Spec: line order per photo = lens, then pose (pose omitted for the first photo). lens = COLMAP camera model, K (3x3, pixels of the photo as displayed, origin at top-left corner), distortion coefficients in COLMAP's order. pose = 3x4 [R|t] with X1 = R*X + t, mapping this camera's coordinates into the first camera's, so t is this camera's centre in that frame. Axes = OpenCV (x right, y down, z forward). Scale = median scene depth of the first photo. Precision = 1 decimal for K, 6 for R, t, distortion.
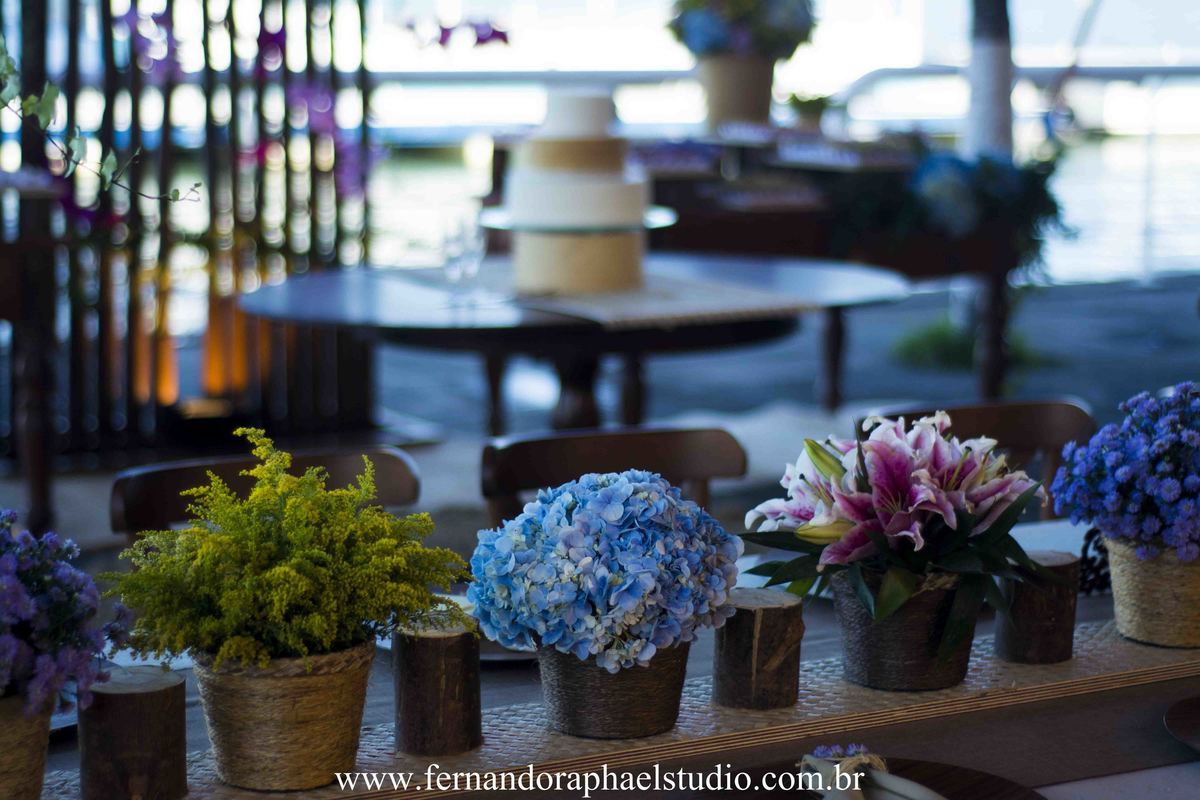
lens RADIAL K [[2348.8, 0, 586.0], [0, 2348.8, 397.2], [0, 0, 1]] dist [0.010798, 0.017791]
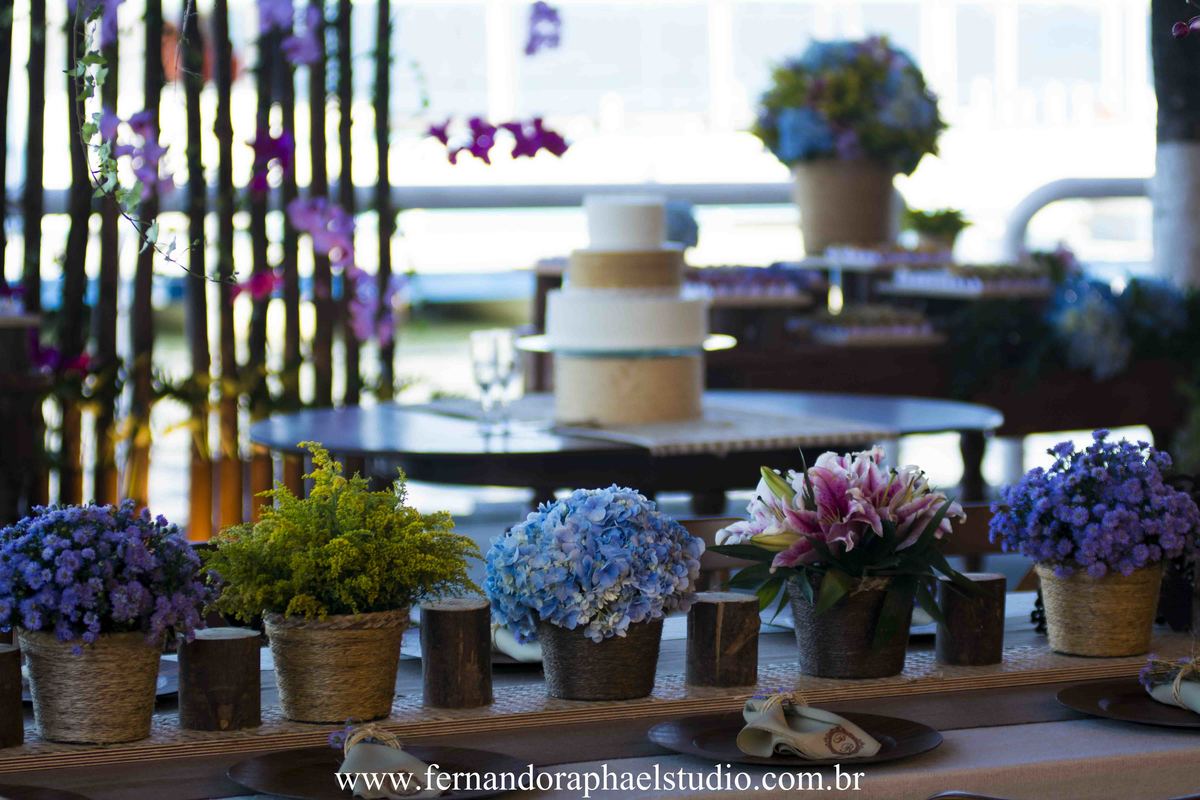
lens RADIAL K [[2924.1, 0, 600.0], [0, 2924.1, 400.0], [0, 0, 1]] dist [0.015471, -0.004585]
pose [[0.999788, -0.004674, -0.020056, 0.042367], [0.003379, 0.997938, -0.064099, 0.083535], [0.020315, 0.064018, 0.997742, -0.529915]]
